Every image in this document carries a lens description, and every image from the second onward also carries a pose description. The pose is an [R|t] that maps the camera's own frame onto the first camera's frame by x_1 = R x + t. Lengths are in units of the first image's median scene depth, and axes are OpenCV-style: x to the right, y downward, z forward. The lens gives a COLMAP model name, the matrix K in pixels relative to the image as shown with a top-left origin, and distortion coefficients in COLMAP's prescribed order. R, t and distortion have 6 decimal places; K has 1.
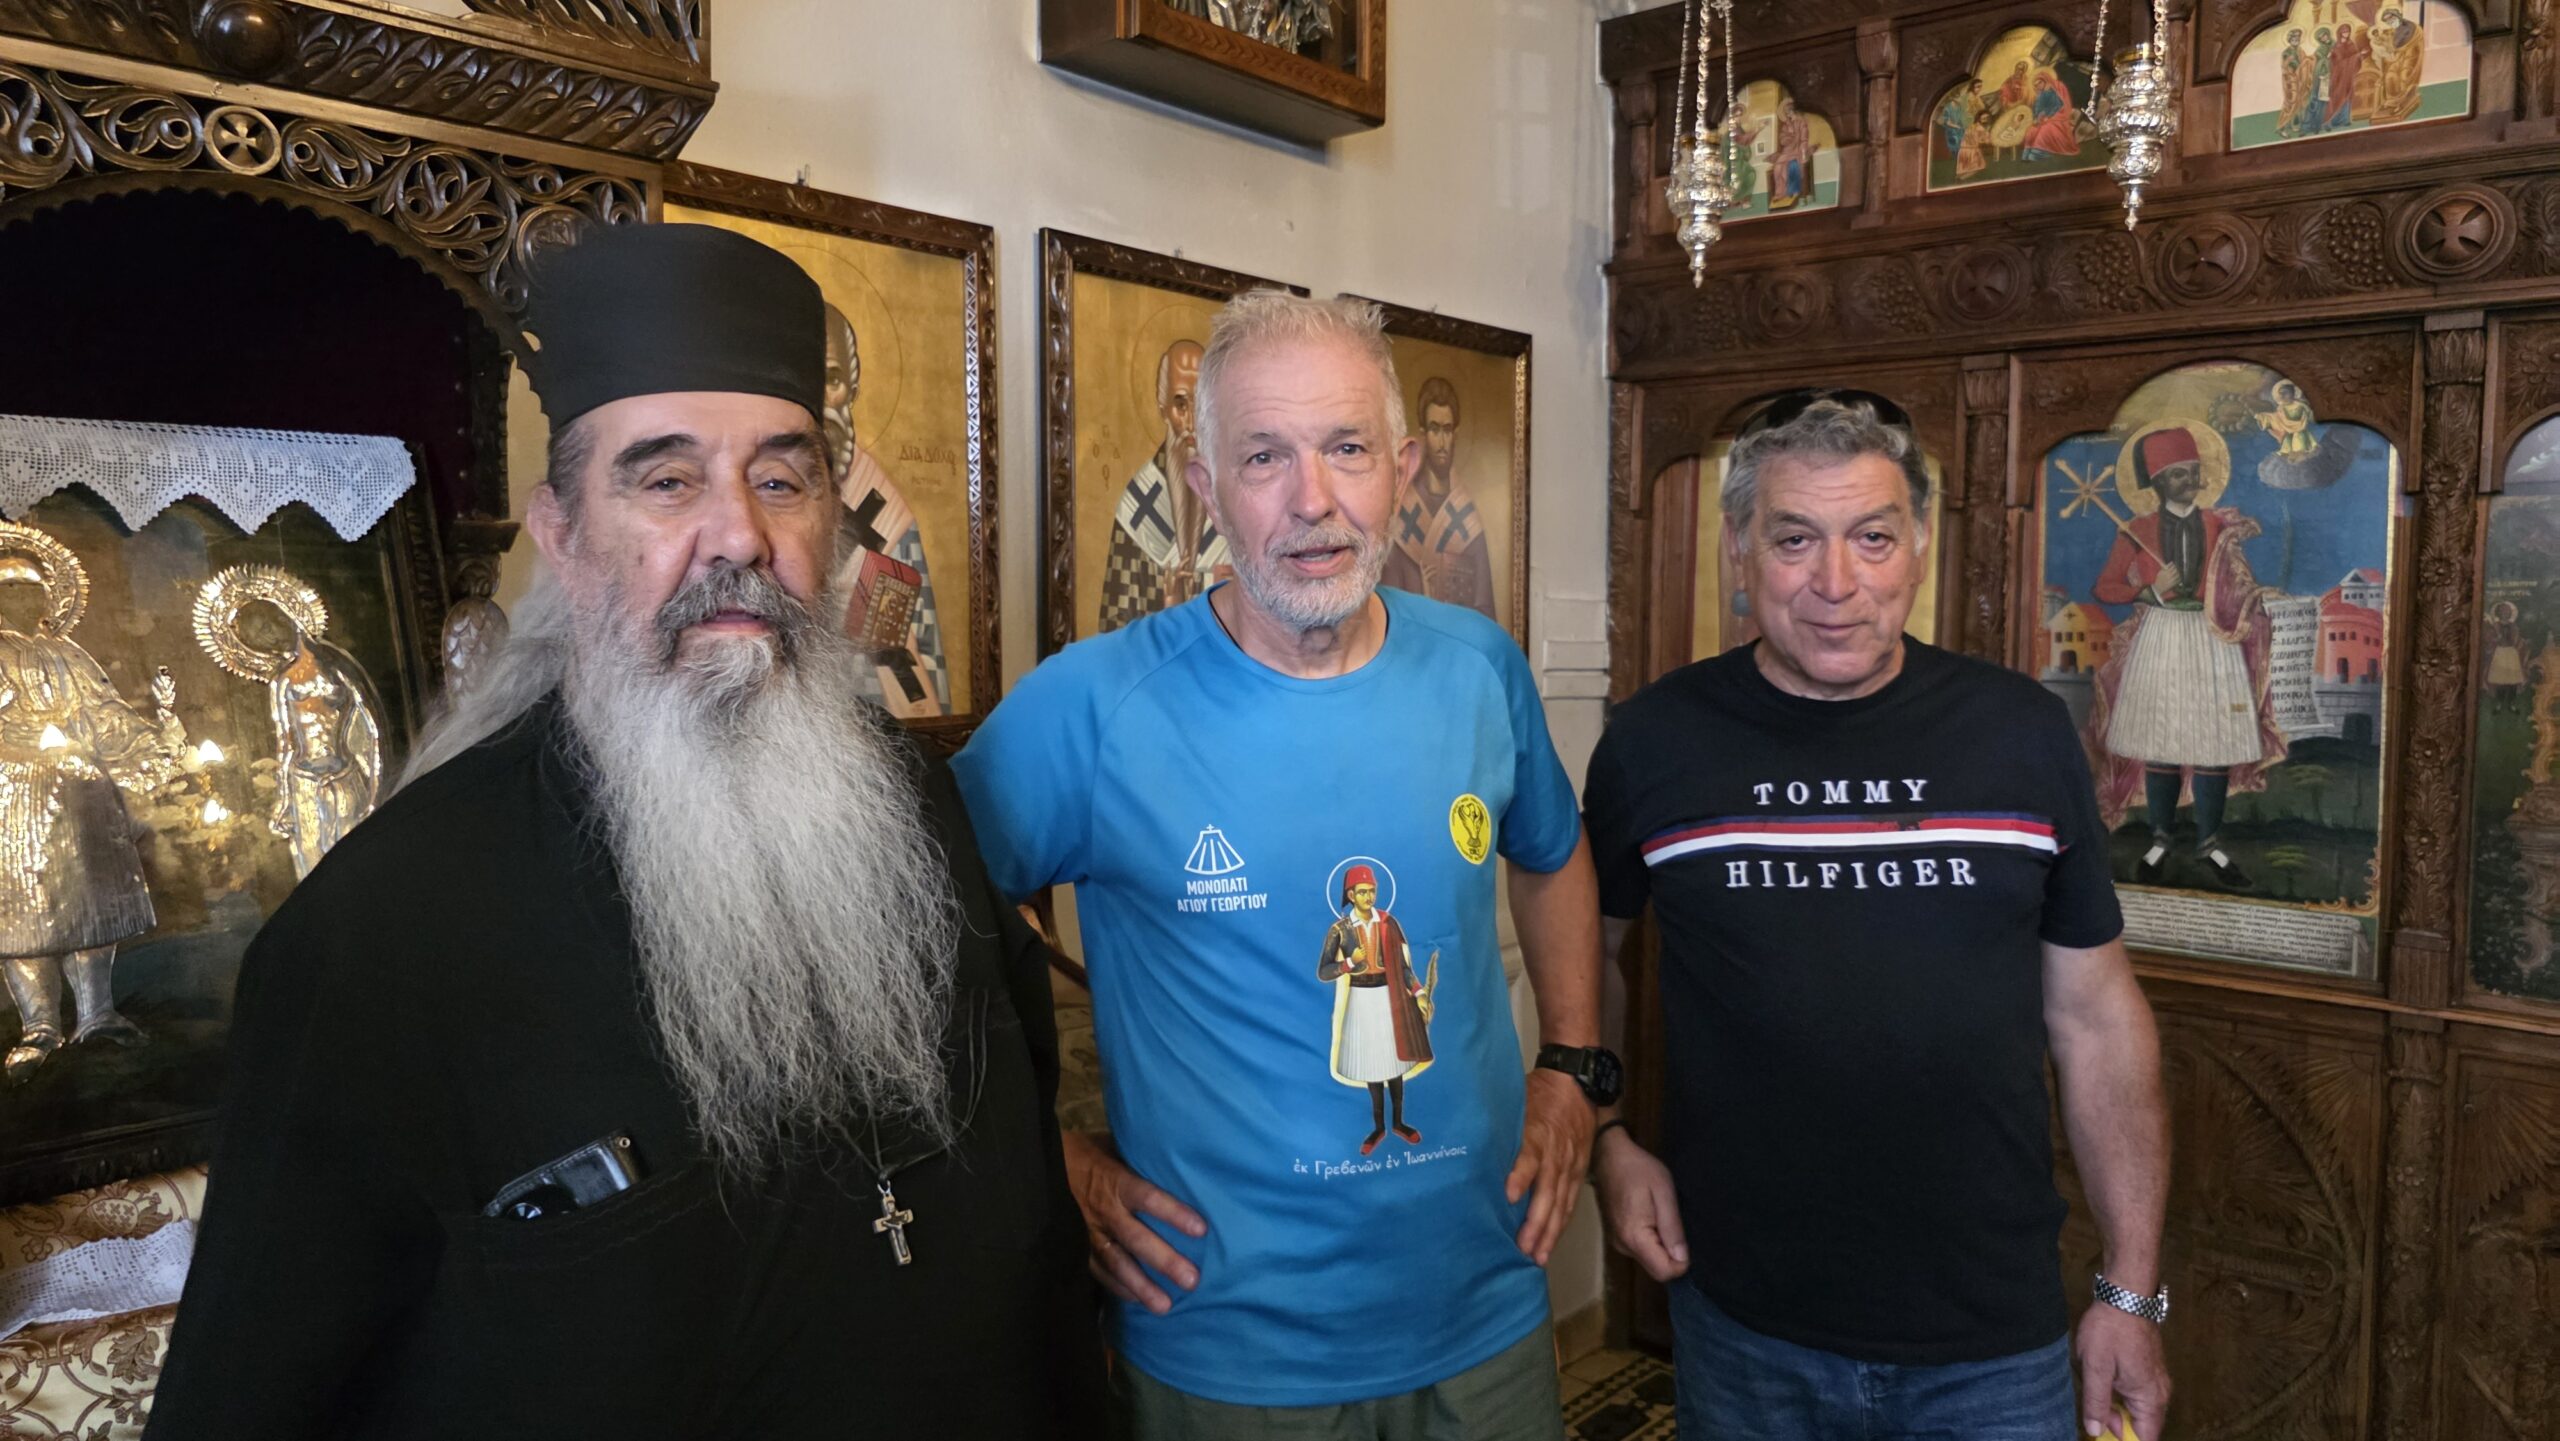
lens RADIAL K [[1692.2, 0, 1299.4], [0, 1692.2, 722.9], [0, 0, 1]] dist [-0.007515, -0.018757]
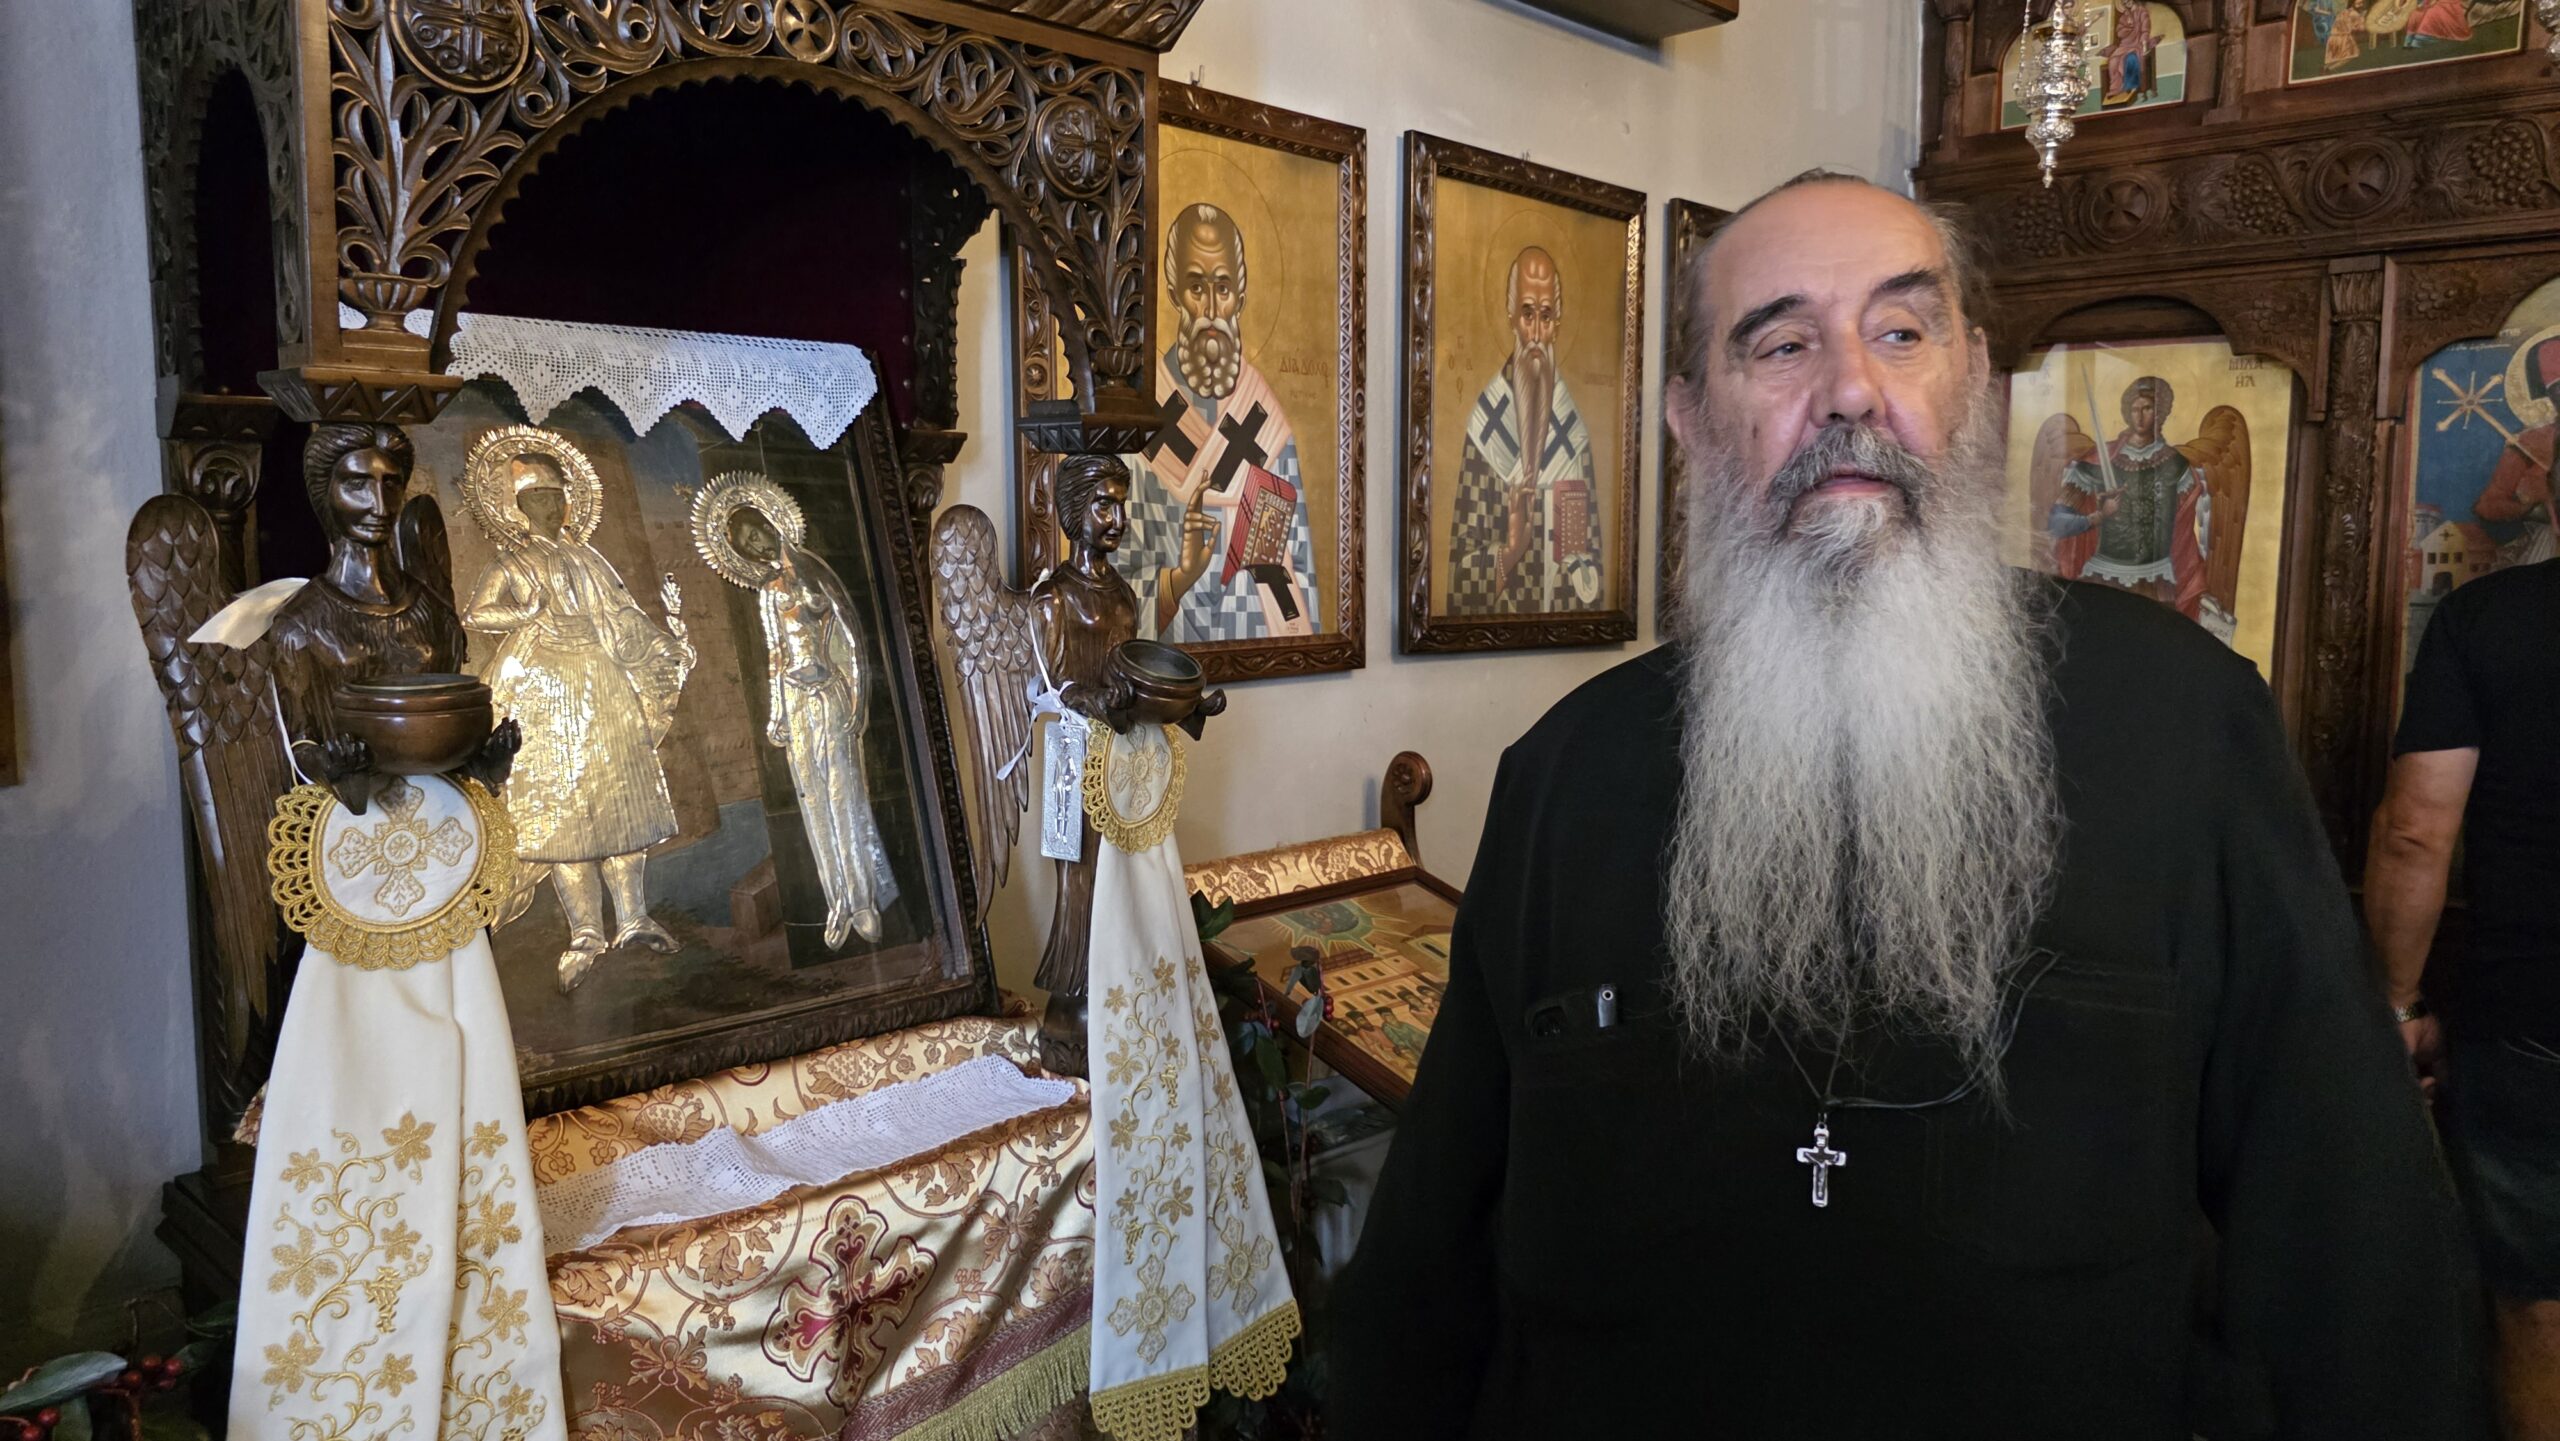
lens RADIAL K [[1692.2, 0, 1269.2], [0, 1692.2, 719.5], [0, 0, 1]] dist [-0.007515, -0.018757]
pose [[0.996941, 0.006234, -0.077915, -0.168596], [-0.003478, 0.999365, 0.035455, 0.011096], [0.078087, -0.035076, 0.996329, 0.019241]]
